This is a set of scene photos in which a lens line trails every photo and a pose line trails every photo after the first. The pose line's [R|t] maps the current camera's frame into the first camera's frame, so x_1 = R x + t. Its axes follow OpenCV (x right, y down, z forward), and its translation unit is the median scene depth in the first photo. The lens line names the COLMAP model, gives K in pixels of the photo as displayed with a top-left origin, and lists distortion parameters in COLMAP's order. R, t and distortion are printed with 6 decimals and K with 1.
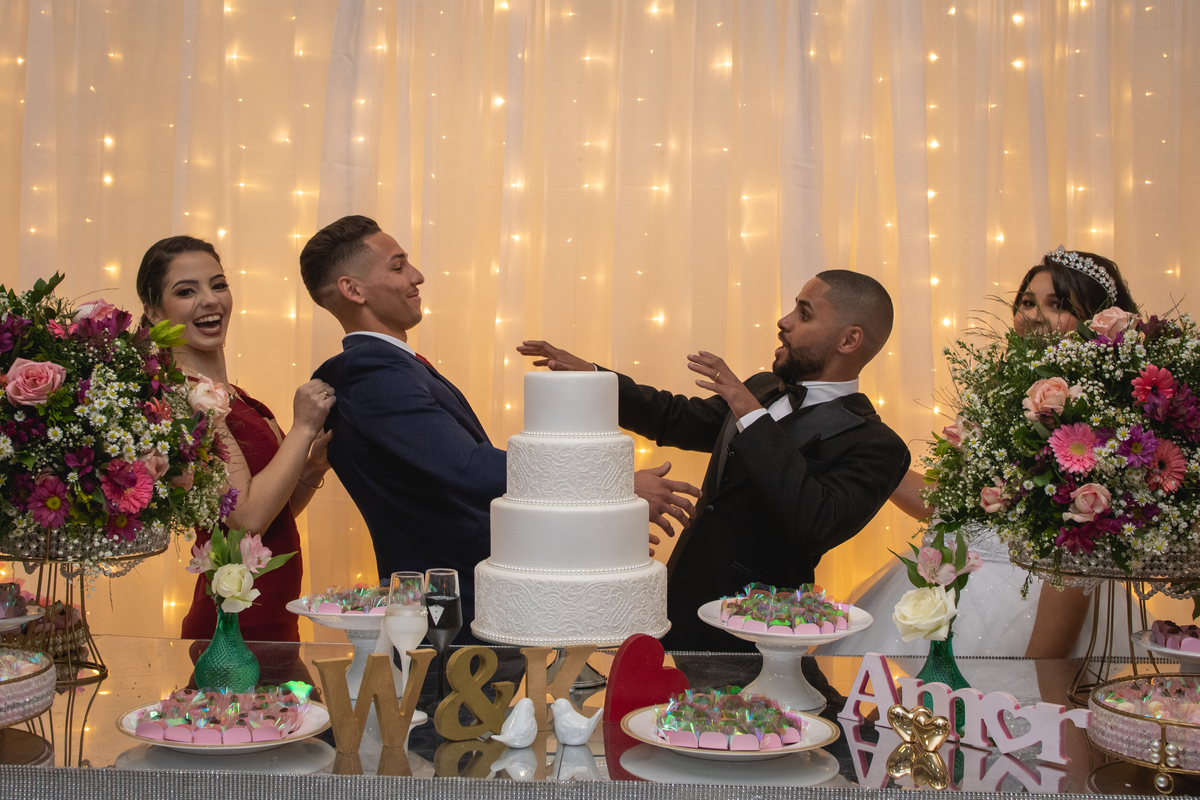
lens RADIAL K [[1549.8, 0, 602.3], [0, 1549.8, 336.7], [0, 0, 1]] dist [-0.023035, 0.000000]
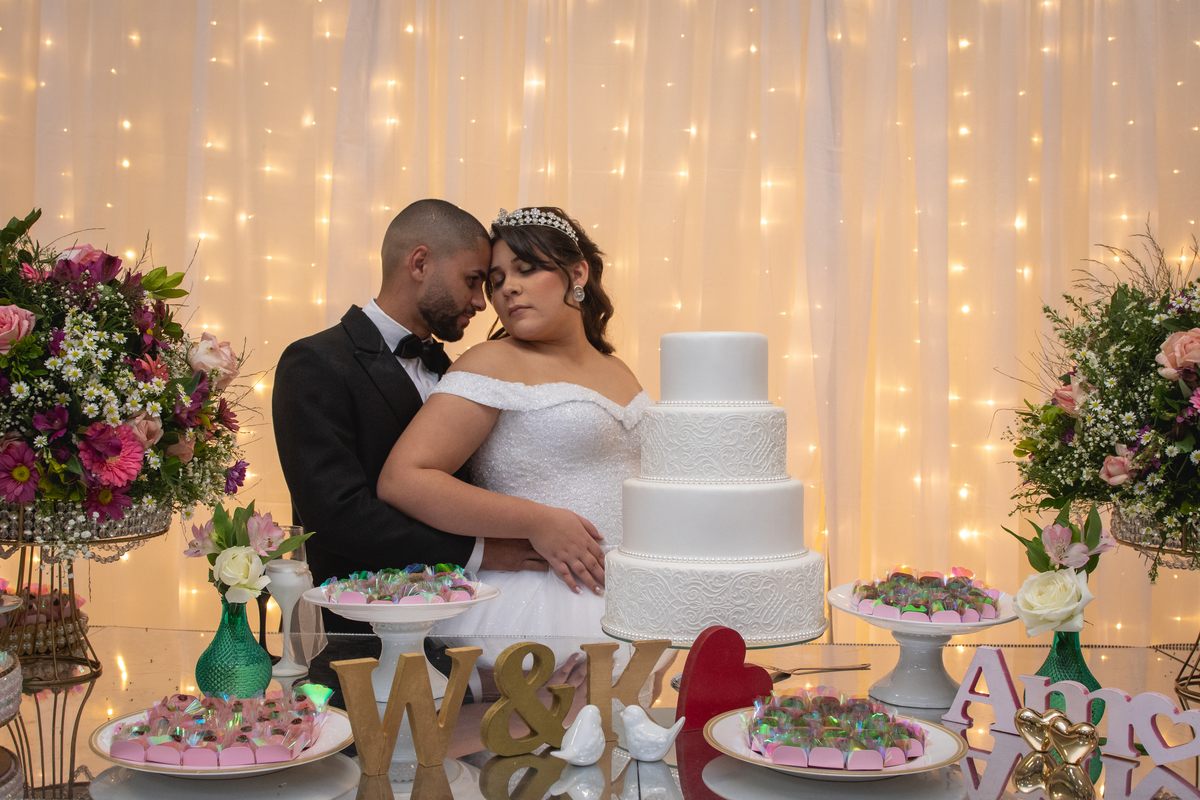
lens RADIAL K [[1274.5, 0, 620.9], [0, 1274.5, 417.4], [0, 0, 1]] dist [-0.038412, 0.000000]
pose [[0.999552, 0.000184, 0.029924, -0.050078], [-0.001232, 0.999386, 0.035009, 0.052080], [-0.029899, -0.035030, 0.998939, 0.303507]]
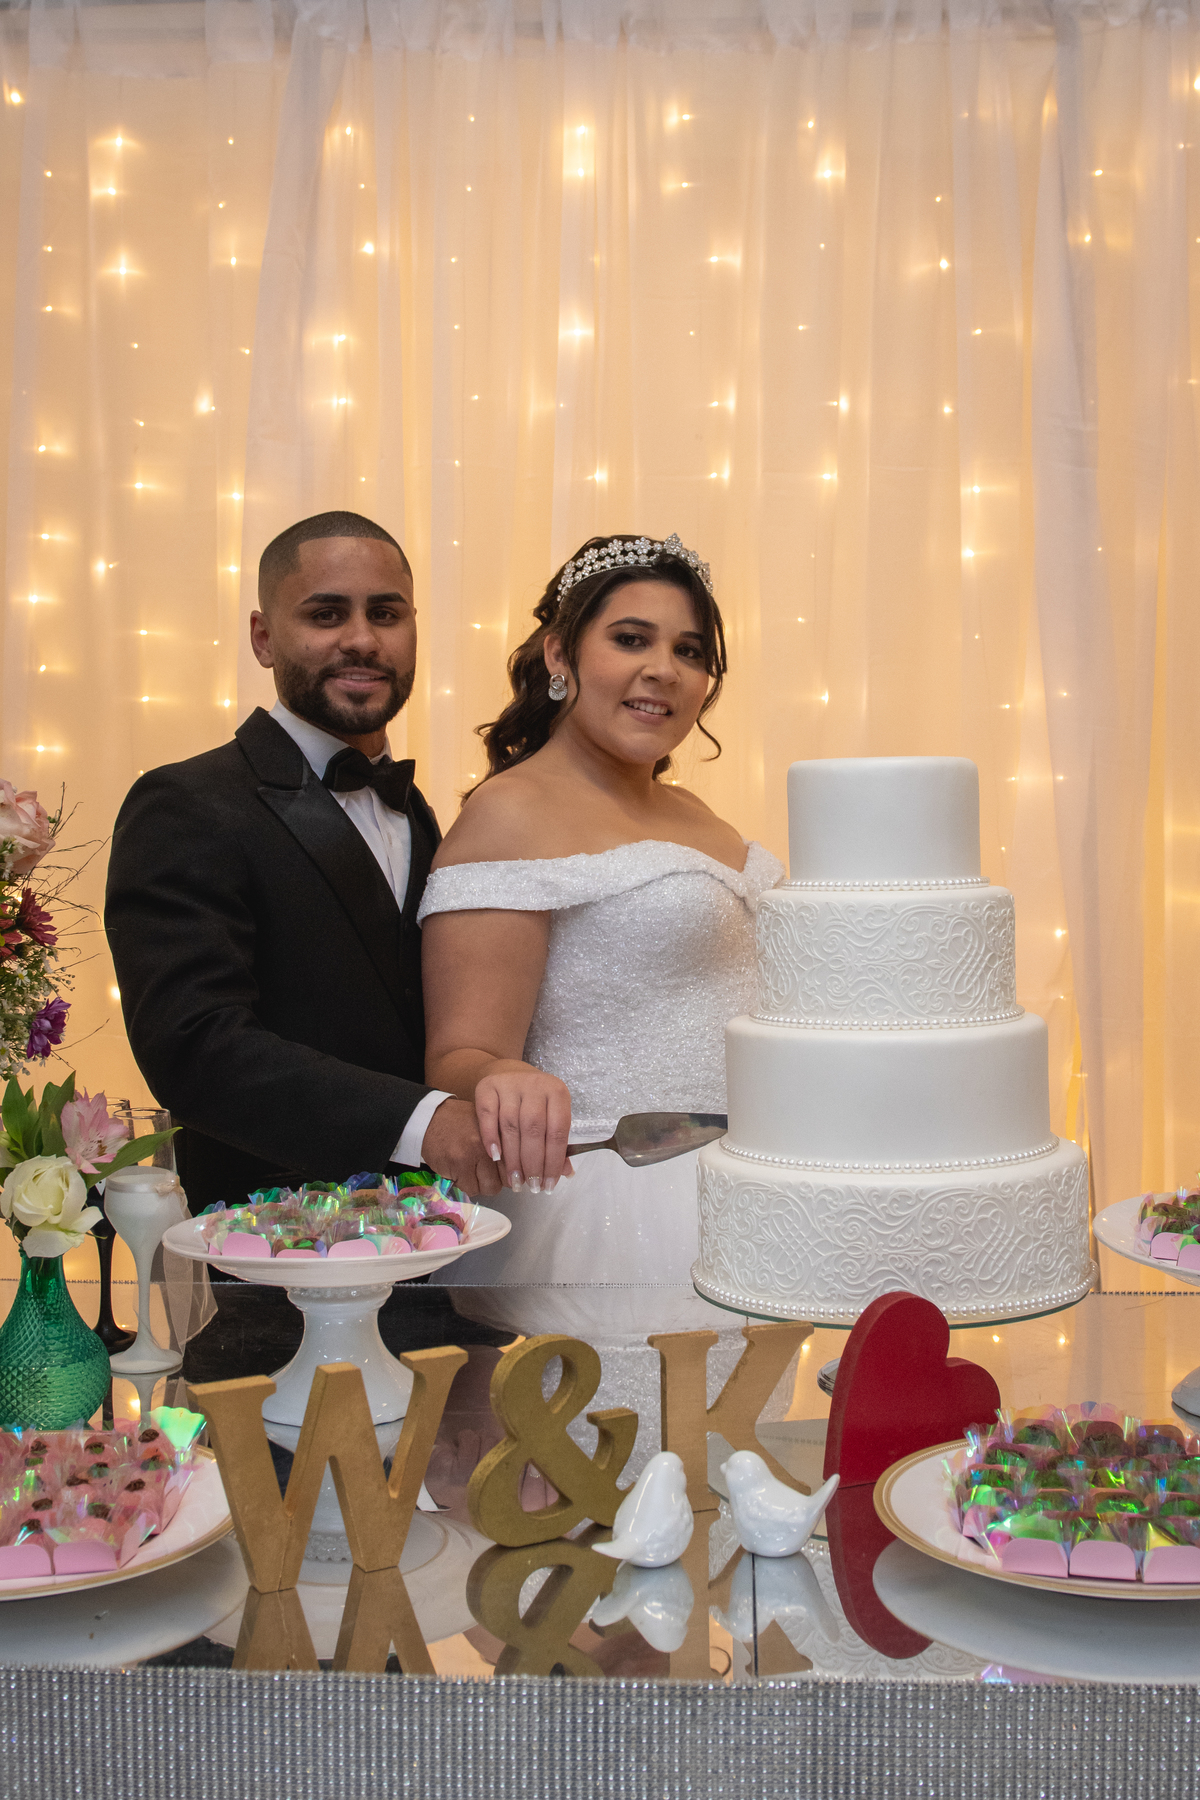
lens RADIAL K [[2011.8, 0, 652.2], [0, 2011.8, 810.5], [0, 0, 1]] dist [-0.036487, 0.000000]
pose [[0.999696, -0.017907, -0.016930, -0.037502], [0.018090, 0.999779, 0.010732, 0.036329], [0.016734, -0.011035, 0.999799, 0.387239]]
